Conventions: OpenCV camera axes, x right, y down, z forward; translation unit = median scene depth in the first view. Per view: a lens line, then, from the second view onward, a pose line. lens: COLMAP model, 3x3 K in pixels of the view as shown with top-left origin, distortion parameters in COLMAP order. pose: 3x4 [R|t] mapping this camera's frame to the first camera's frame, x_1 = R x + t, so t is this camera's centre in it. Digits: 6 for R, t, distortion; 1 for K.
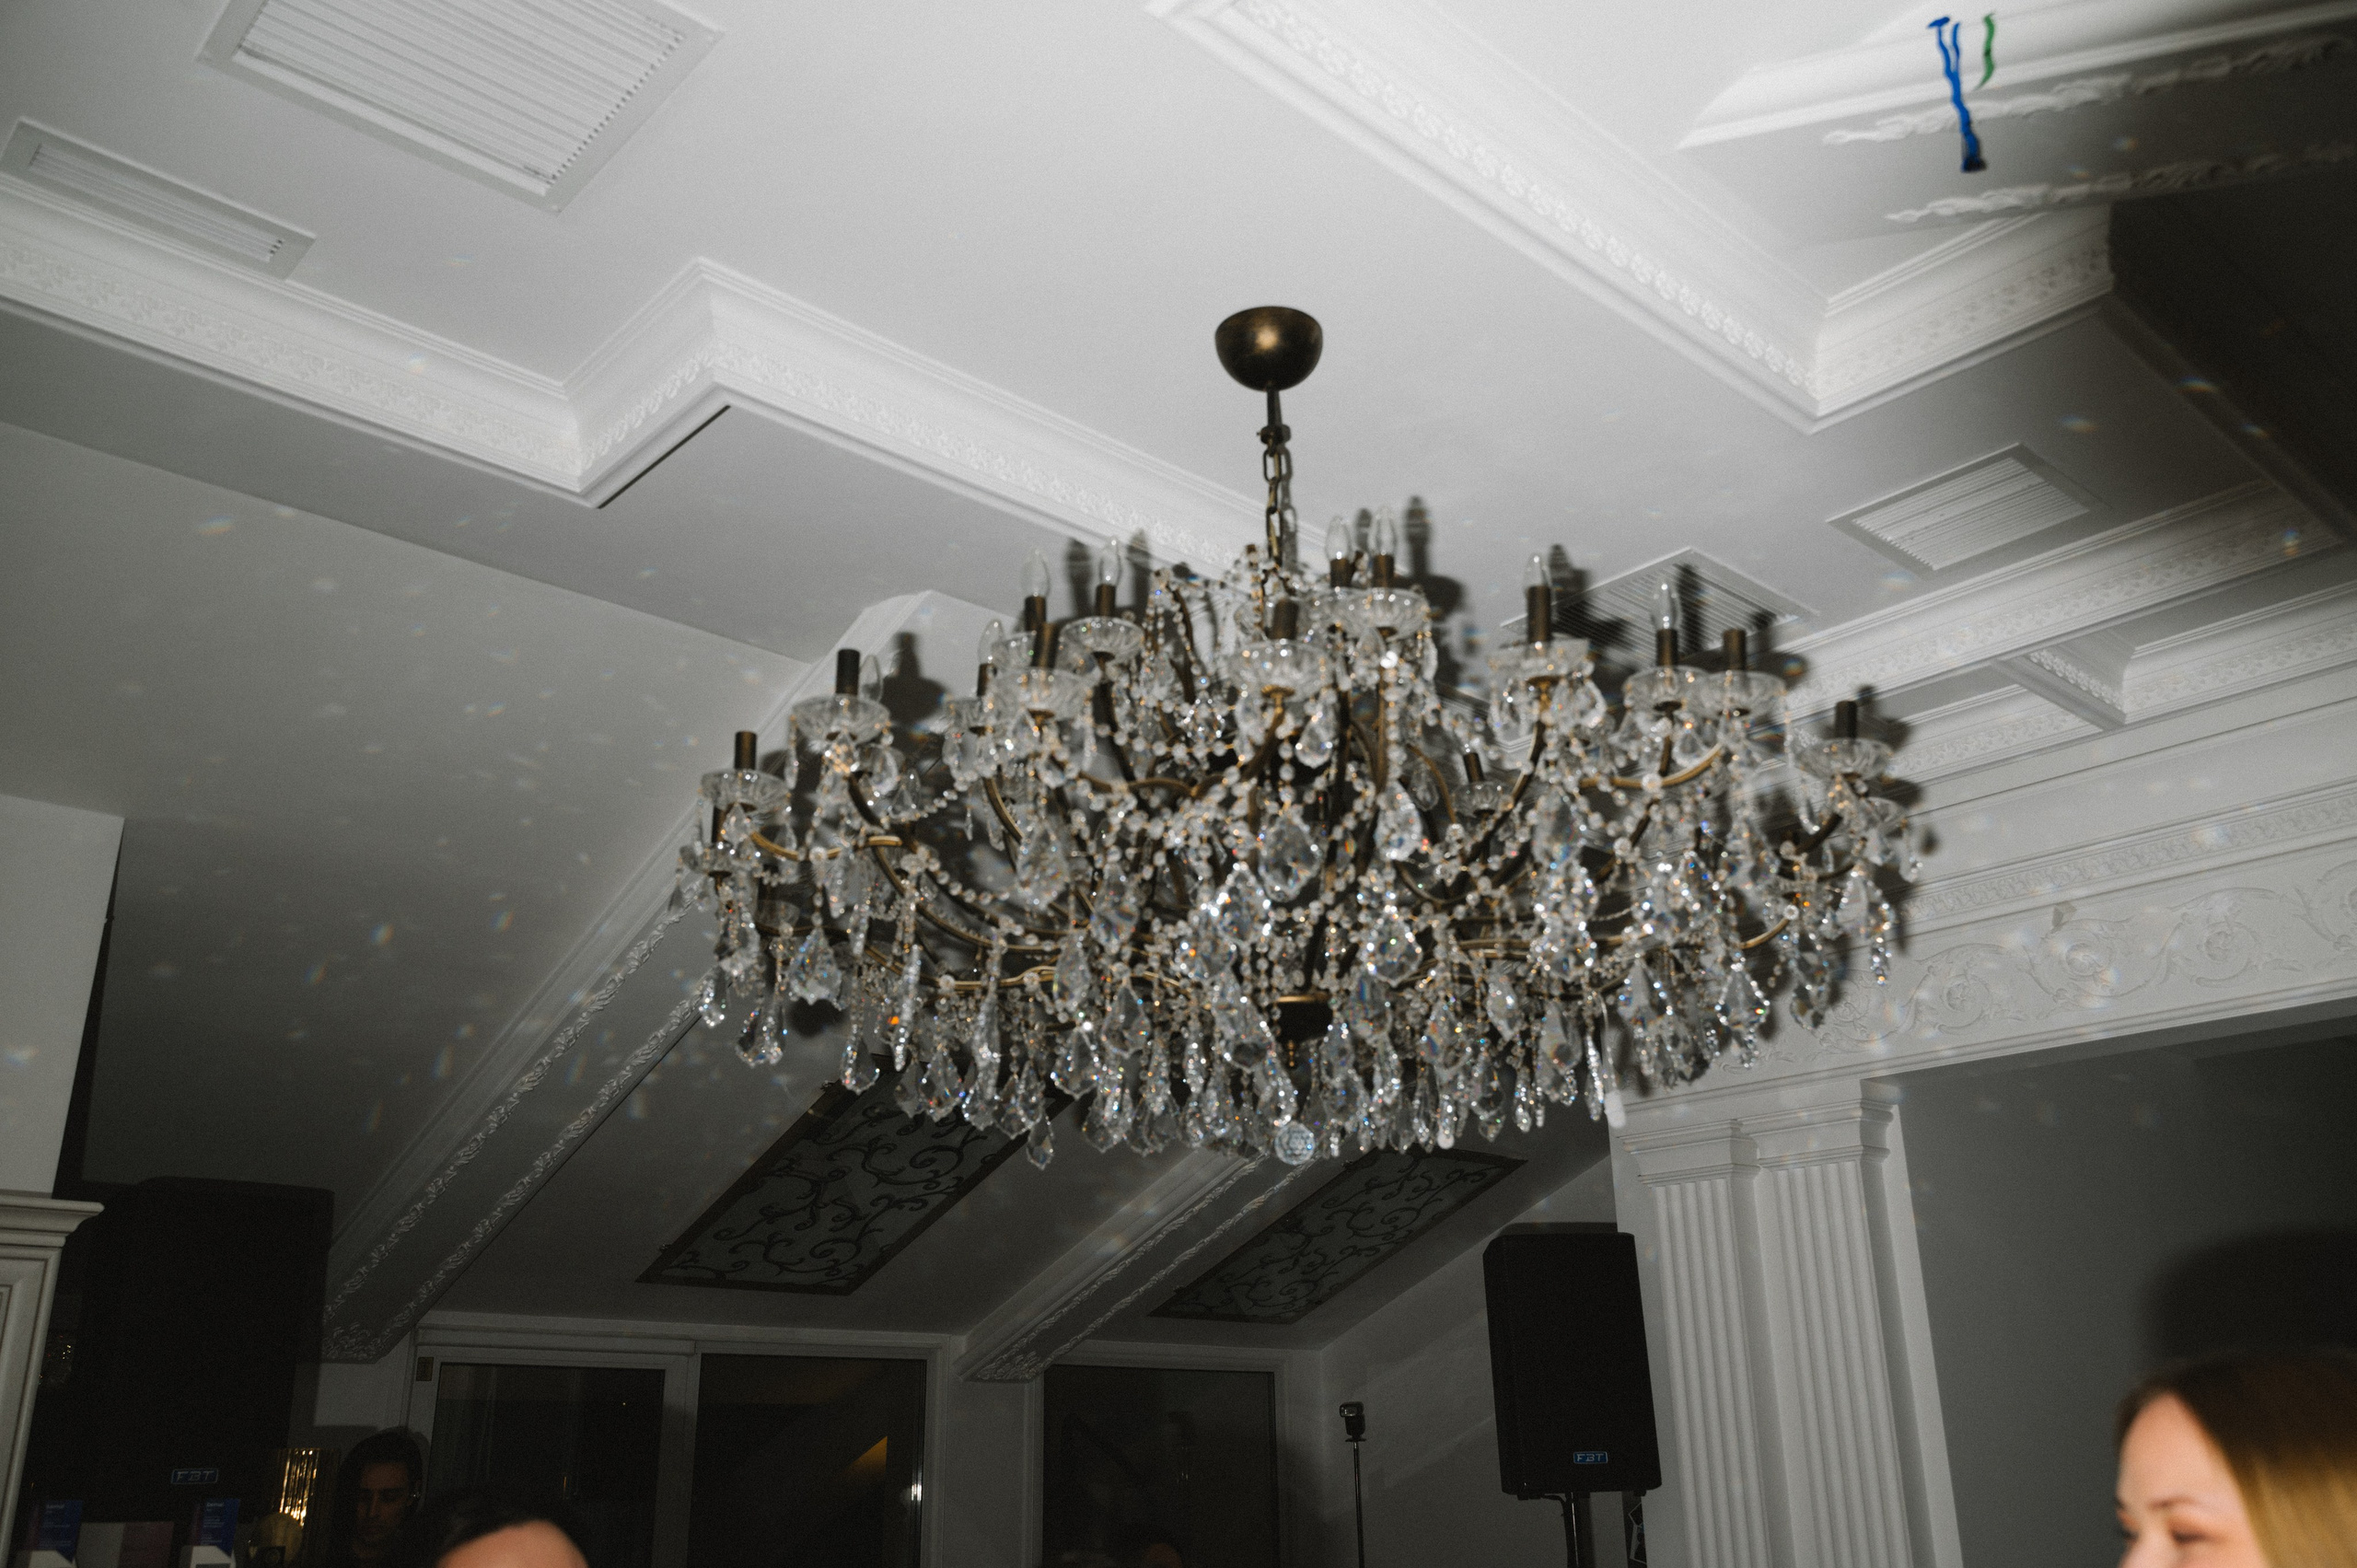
lens RADIAL K [[1878.5, 0, 1184.8], [0, 1878.5, 784.2], [0, 0, 1]] dist [0.001521, -0.009703]
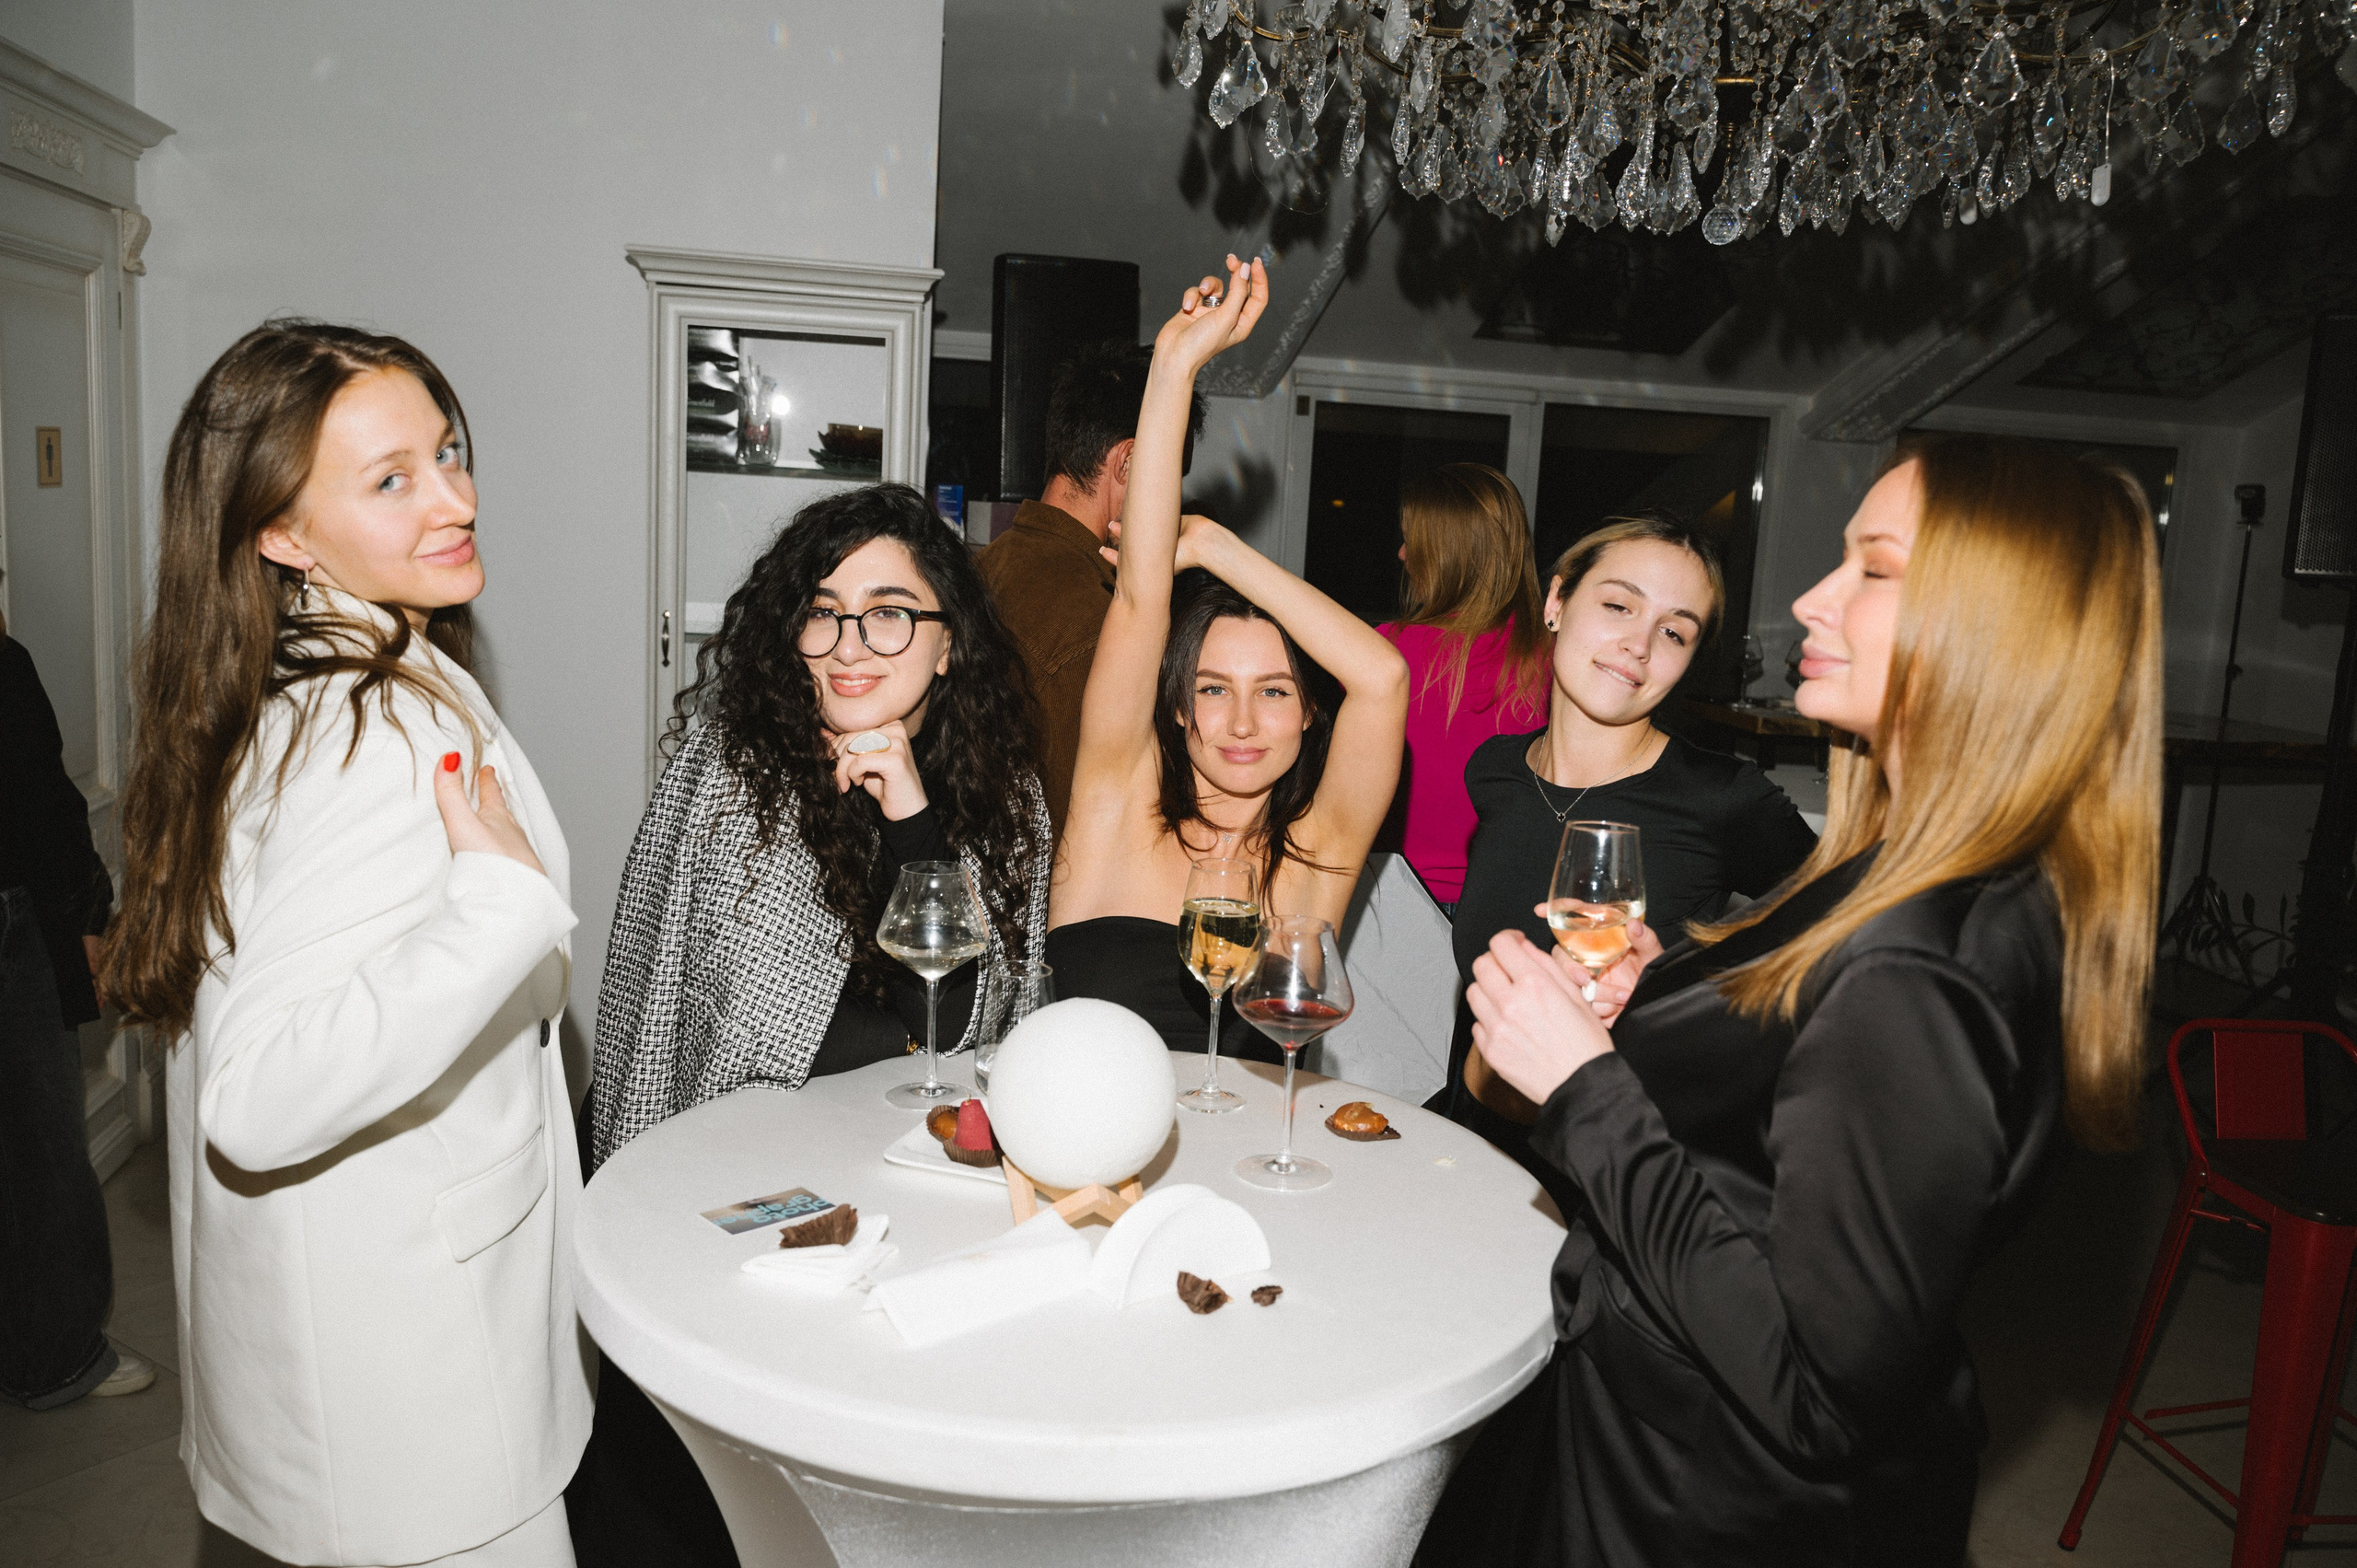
lens RADIAL K [[1878.5, 0, 1184.8], [0, 1878.5, 784.2], [0, 0, 1]] dist [0.001521, -0.009703]
pose [[0.857367, 0.141592, -0.494847, 0.149850], [0.109876, 0.888907, 0.444716, -0.012880], [0.502841, -0.435657, 0.746561, -0.031416]]
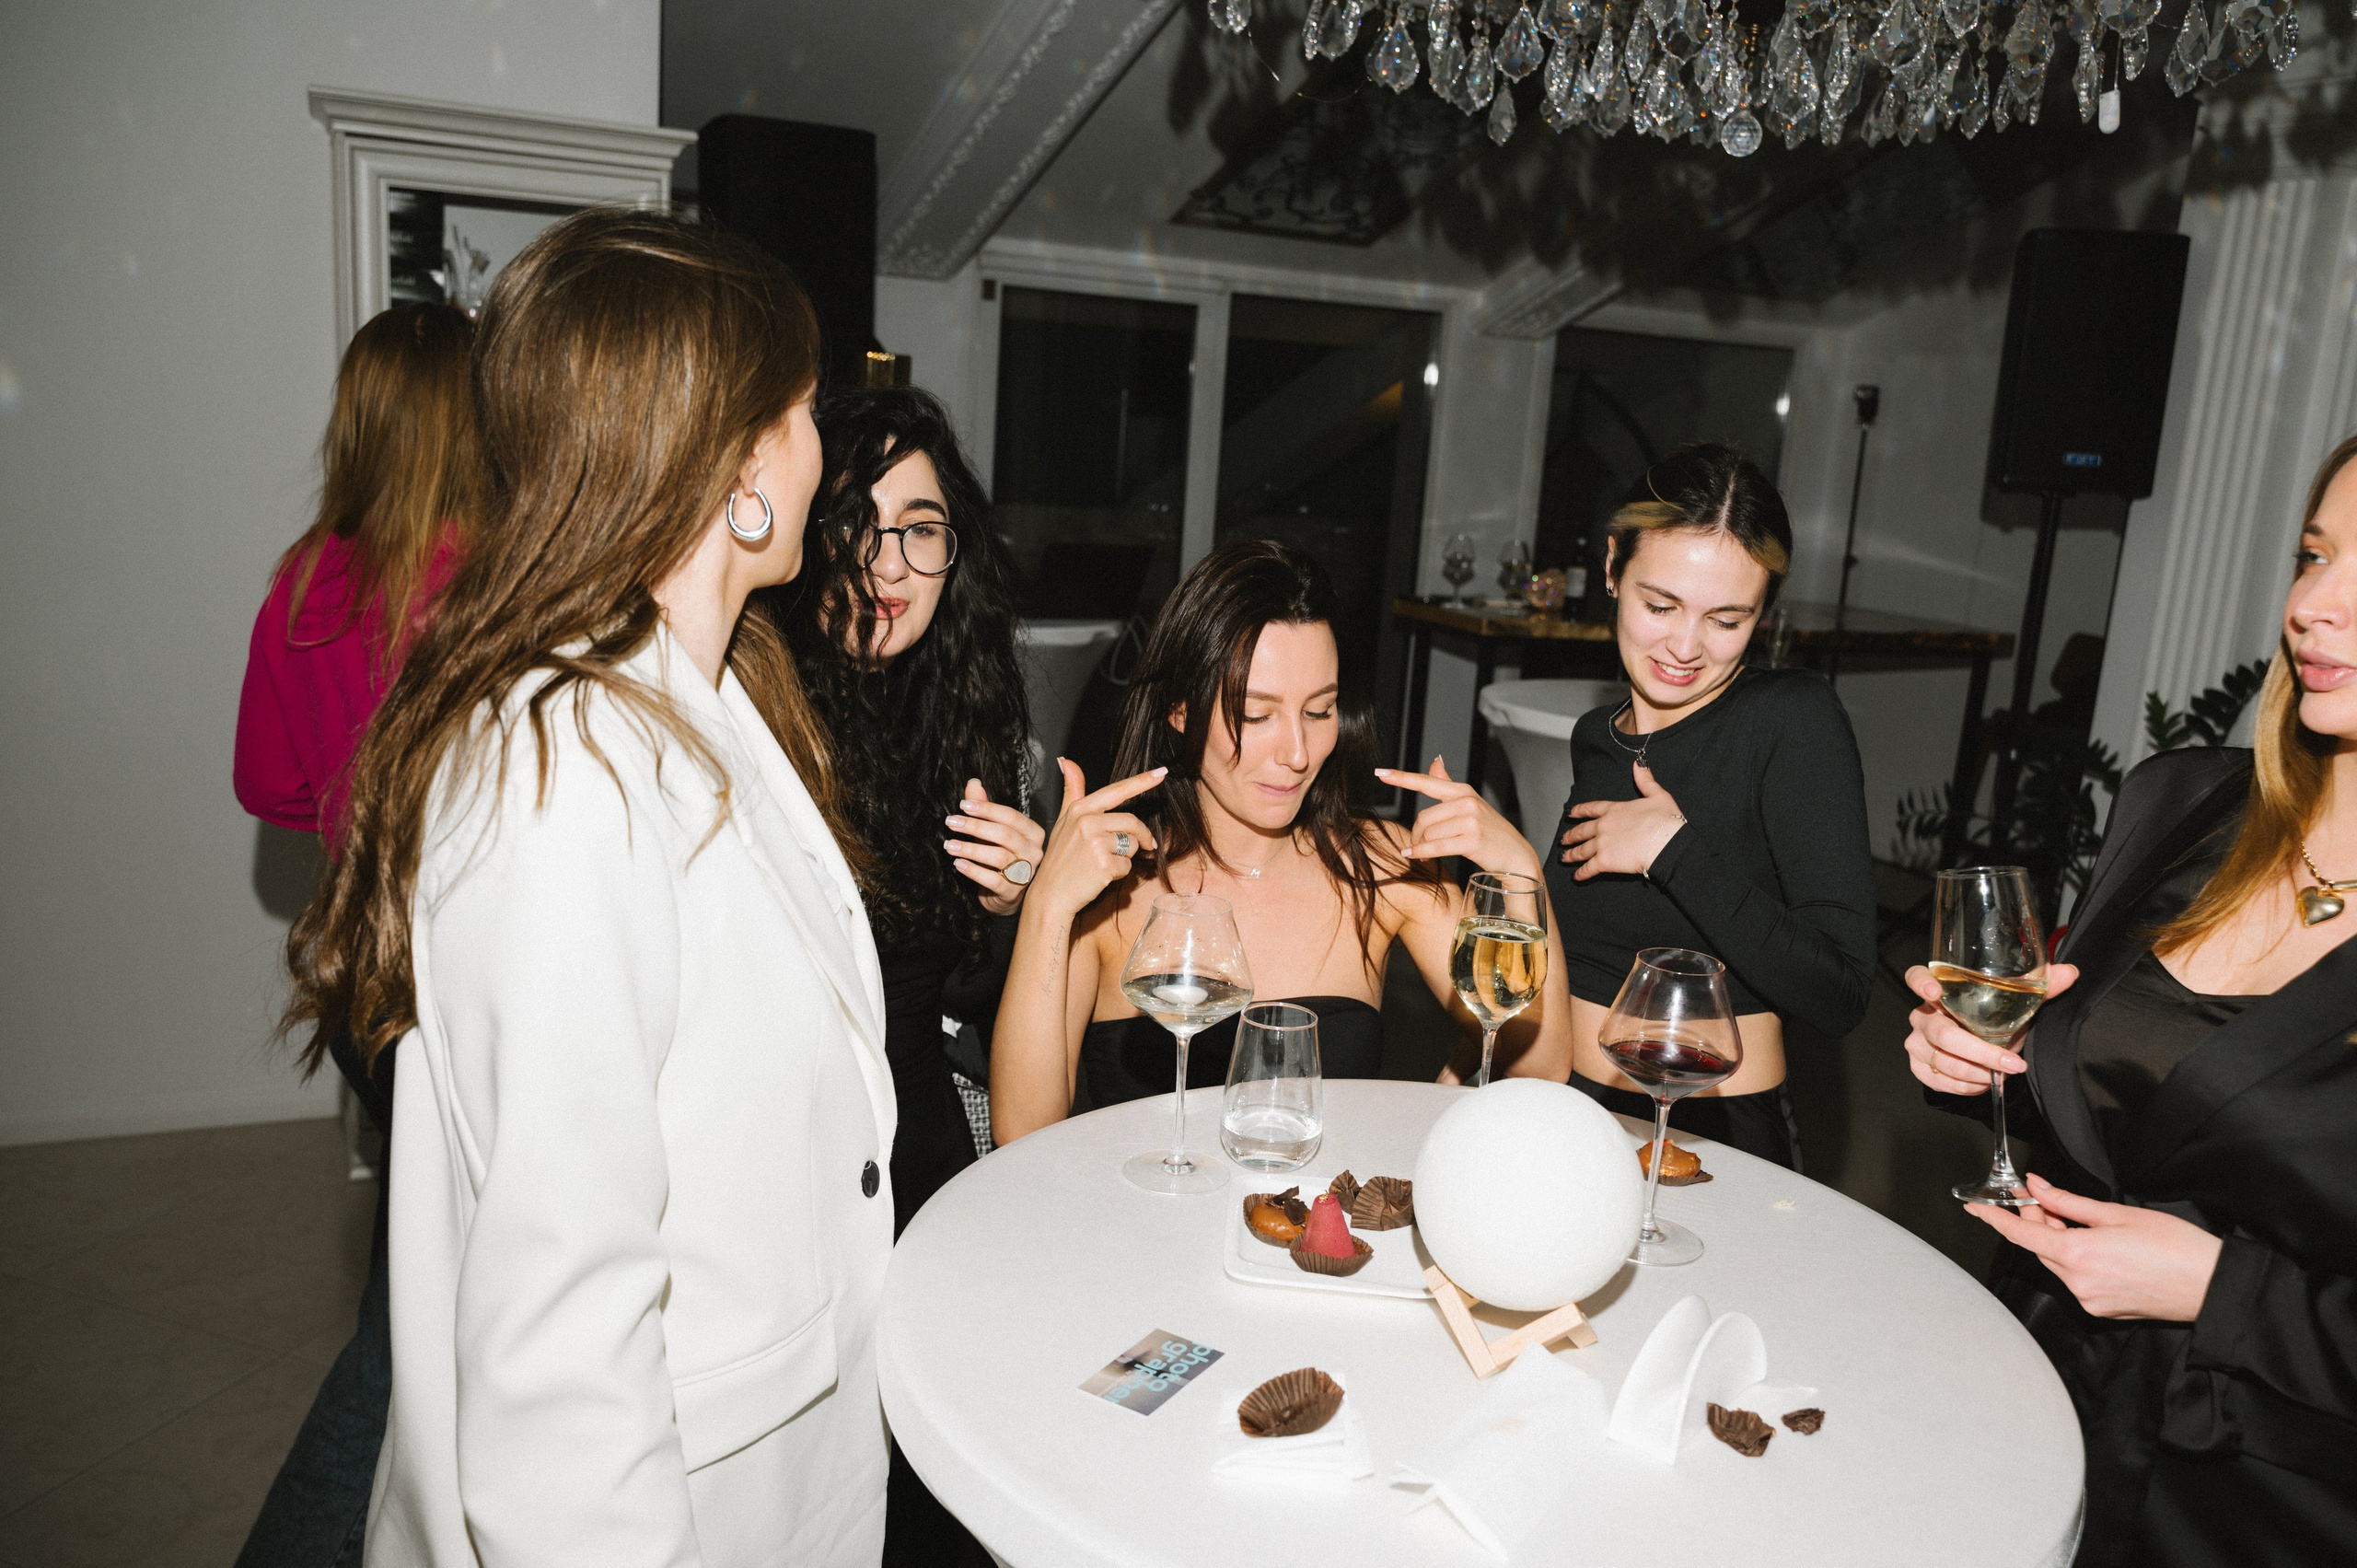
lens RADIAL K [[1878.5, 0, 1184.8], [0, 1878.5, 784.2], [0, 0, 1]] dist [0.001521, -0.009703]
pose [[0.957668, 0.135089, -0.254212, 0.030372], [0.016744, 0.855426, 0.517654, -0.013761], [0.287389, -0.499997, 0.816952, -0.027980]]
